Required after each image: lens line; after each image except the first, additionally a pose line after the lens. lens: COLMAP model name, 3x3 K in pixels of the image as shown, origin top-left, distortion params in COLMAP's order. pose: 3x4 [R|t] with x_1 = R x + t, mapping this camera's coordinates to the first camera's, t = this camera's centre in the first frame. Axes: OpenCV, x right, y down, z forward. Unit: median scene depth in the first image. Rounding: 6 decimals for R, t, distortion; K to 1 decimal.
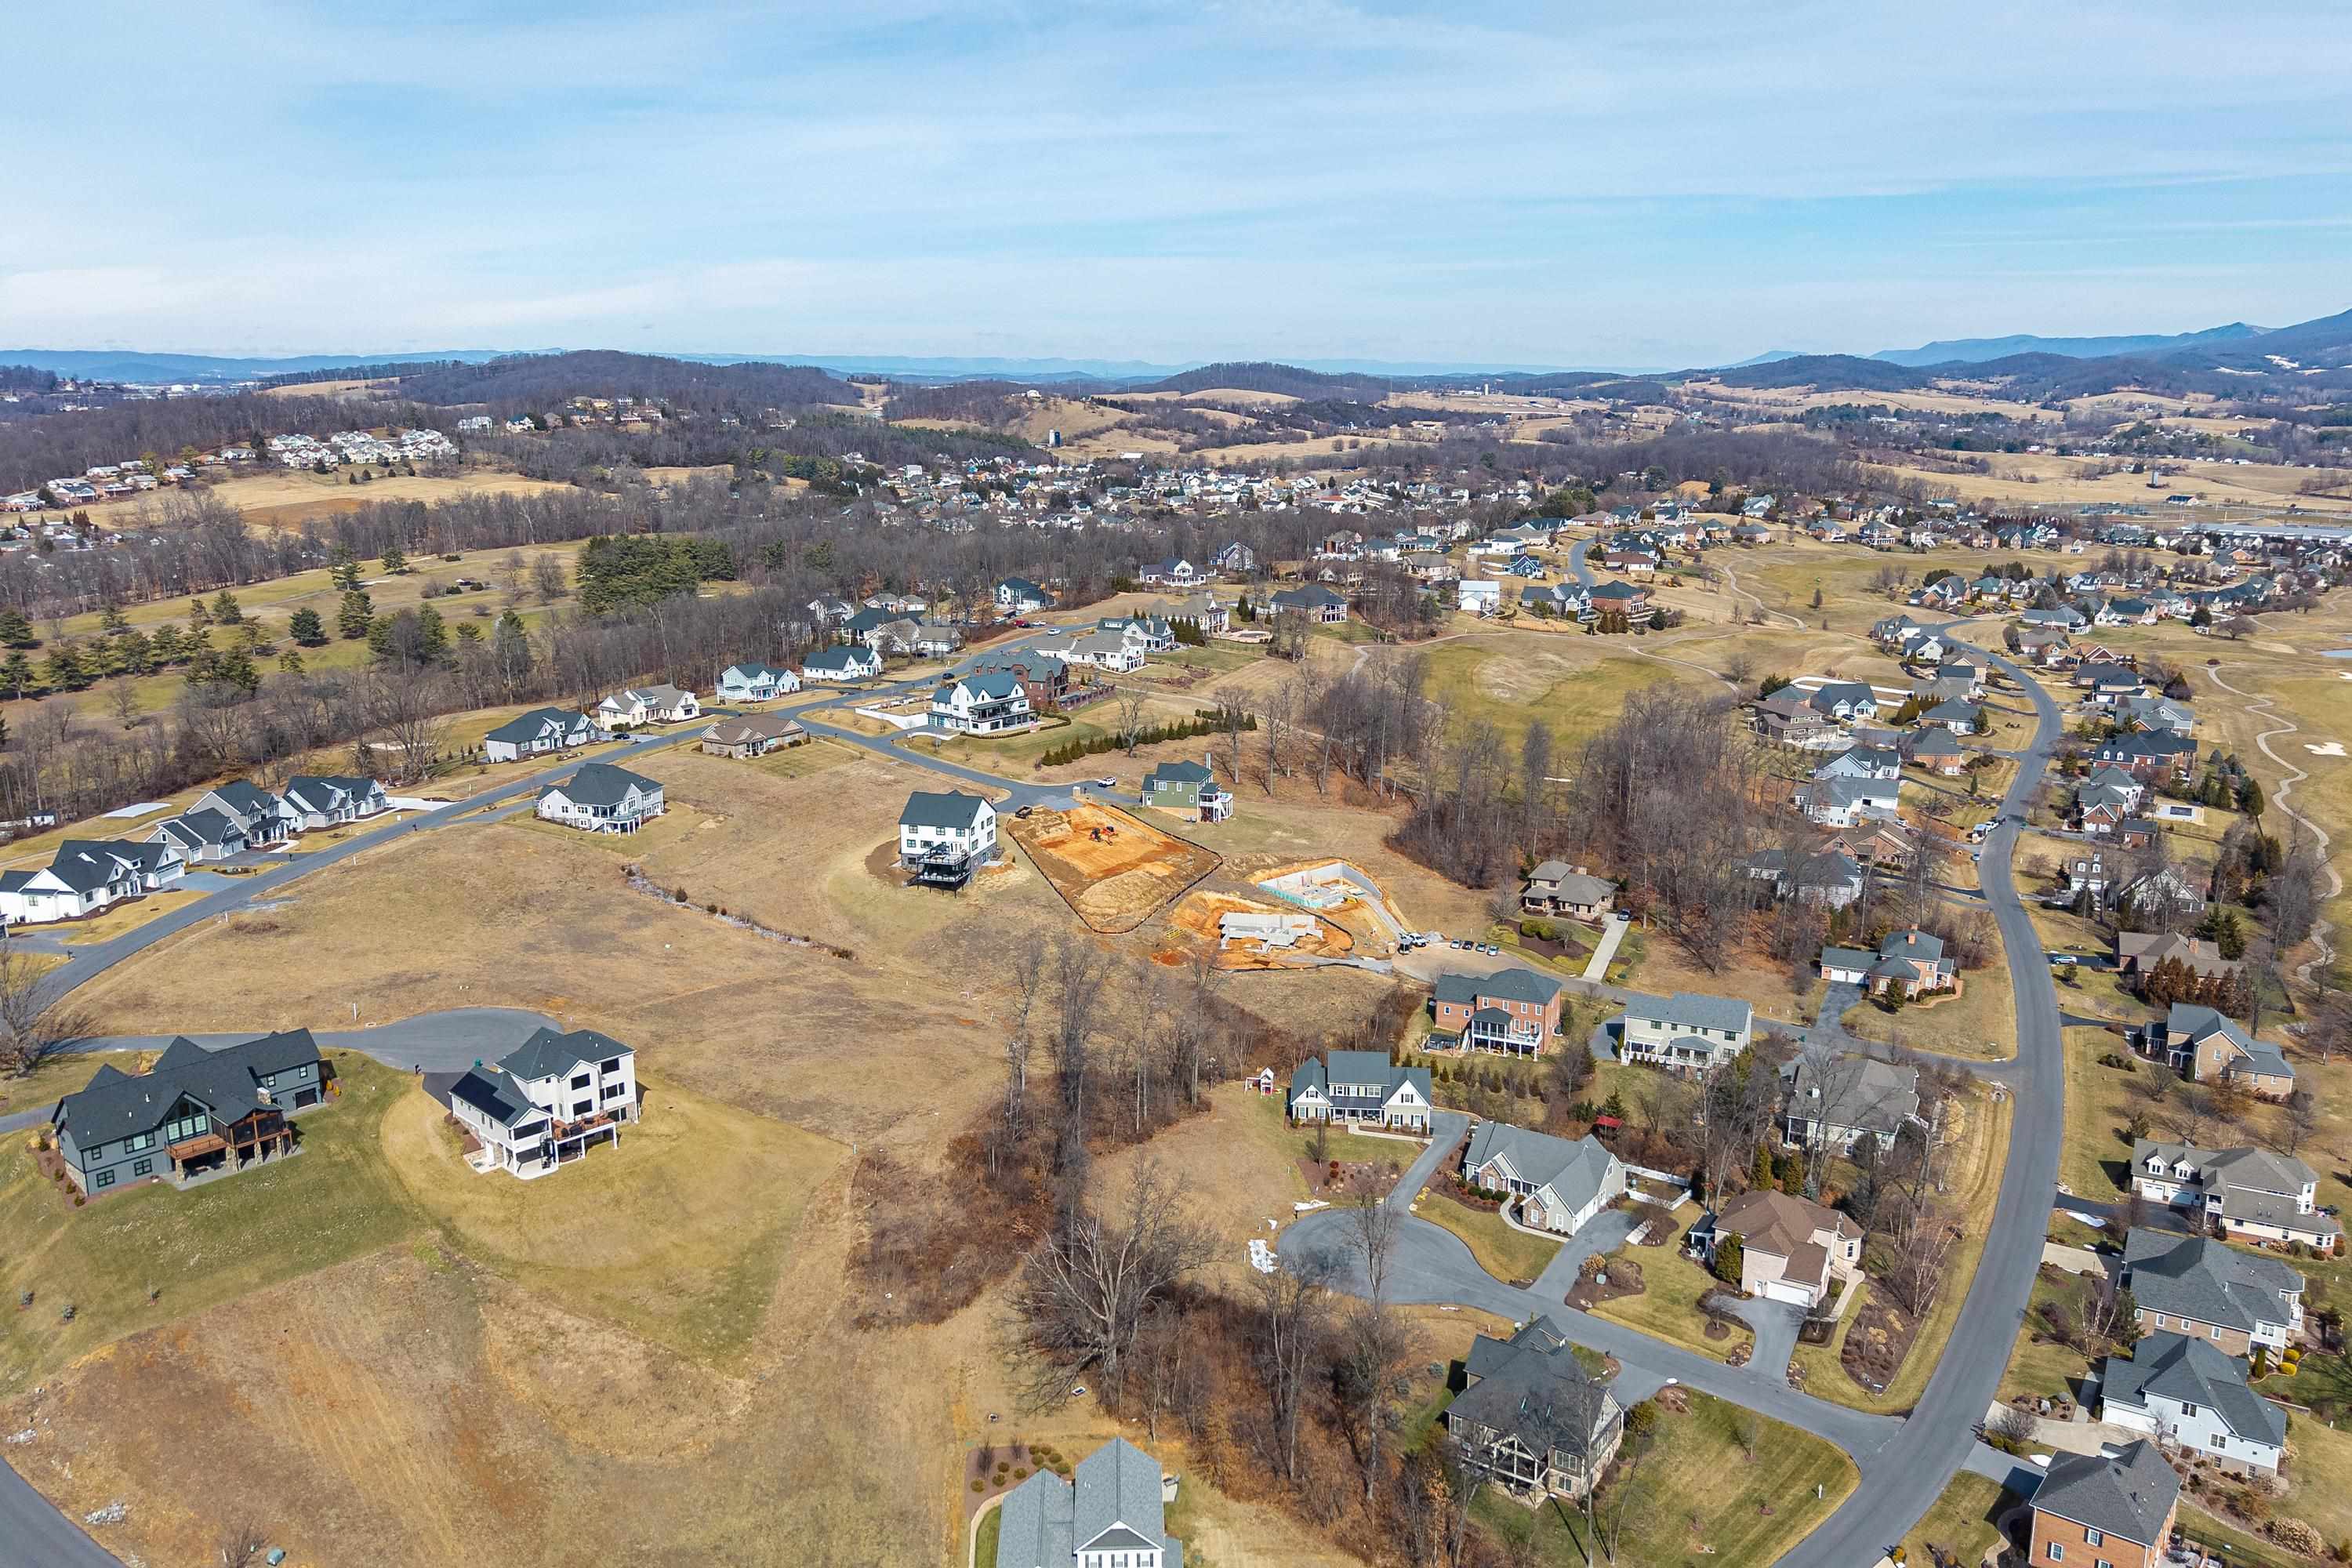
lens RADIAL K [[1853.4, 0, 1189.4], [0, 1853.4, 780.9], [0, 0, 1]] dist [0.064455, -0.106010]
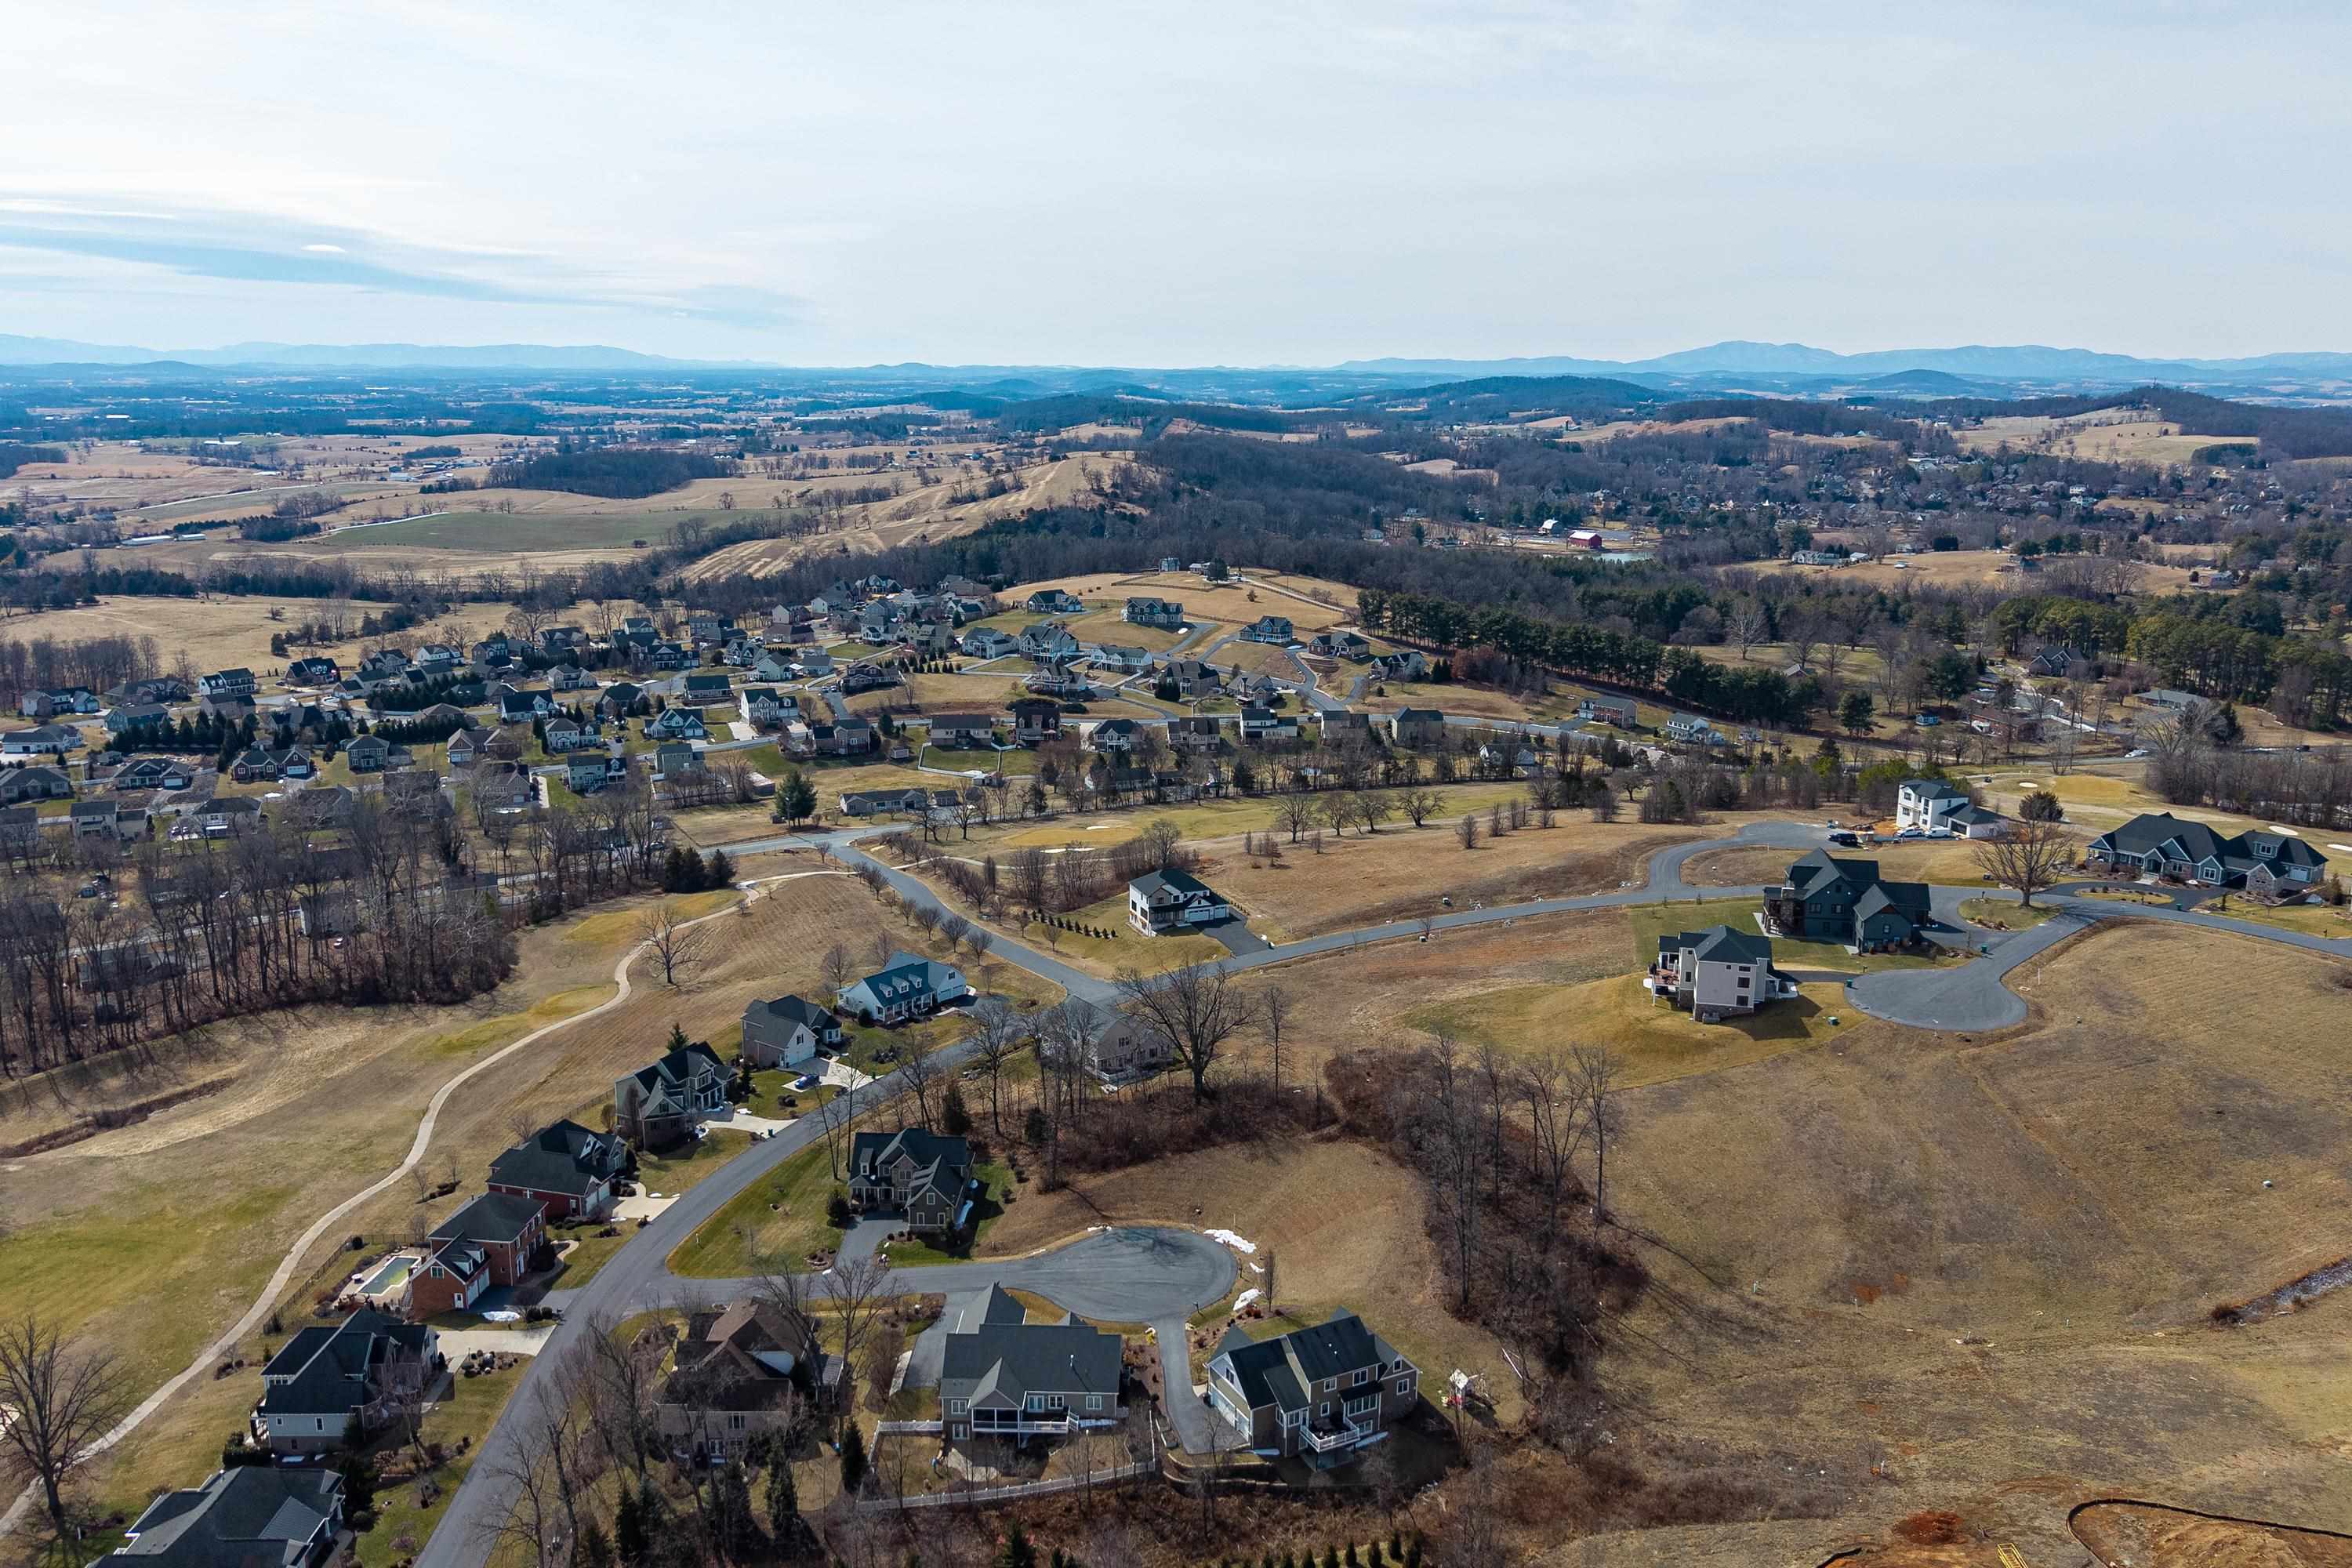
lens RADIAL K [[1853.4, 0, 1185.4], [0, 1853.4, 798.9], [0, 0, 1]] dist [0.064455, -0.106010]
pose [[-0.842062, 0.120156, -0.525827, 0.434806], [-0.122296, 0.906951, 0.403092, -0.286814], [0.525333, 0.403735, -0.749015, 1.263783]]
